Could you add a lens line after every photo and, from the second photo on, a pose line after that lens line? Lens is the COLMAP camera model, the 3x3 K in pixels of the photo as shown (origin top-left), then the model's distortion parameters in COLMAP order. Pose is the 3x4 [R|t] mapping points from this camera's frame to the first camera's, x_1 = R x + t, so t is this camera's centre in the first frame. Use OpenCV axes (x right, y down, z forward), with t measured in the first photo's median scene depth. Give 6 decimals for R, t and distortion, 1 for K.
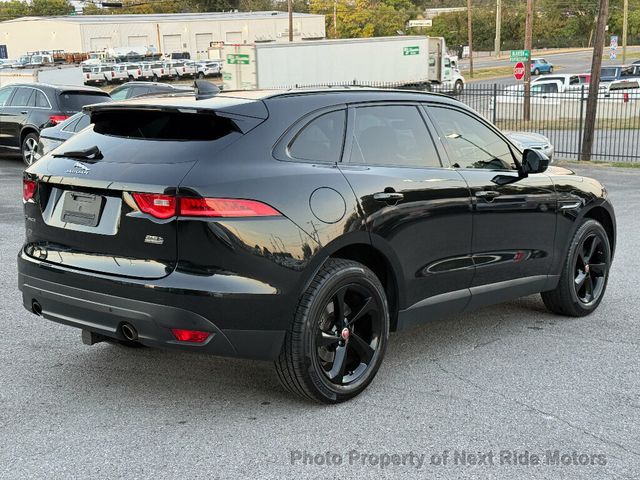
lens RADIAL K [[867.5, 0, 318.3], [0, 867.5, 259.1], [0, 0, 1]] dist [0.300781, -0.805767]
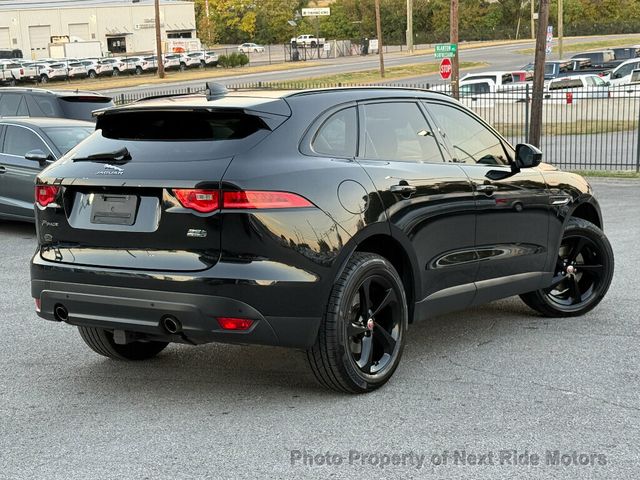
lens RADIAL K [[1139.6, 0, 320.0], [0, 1139.6, 240.0], [0, 0, 1]] dist [0.136983, 0.076822]
pose [[0.991978, -0.035189, 0.121410, -0.174229], [0.042799, 0.997241, -0.060658, 0.062156], [-0.118941, 0.065368, 0.990747, -0.297812]]
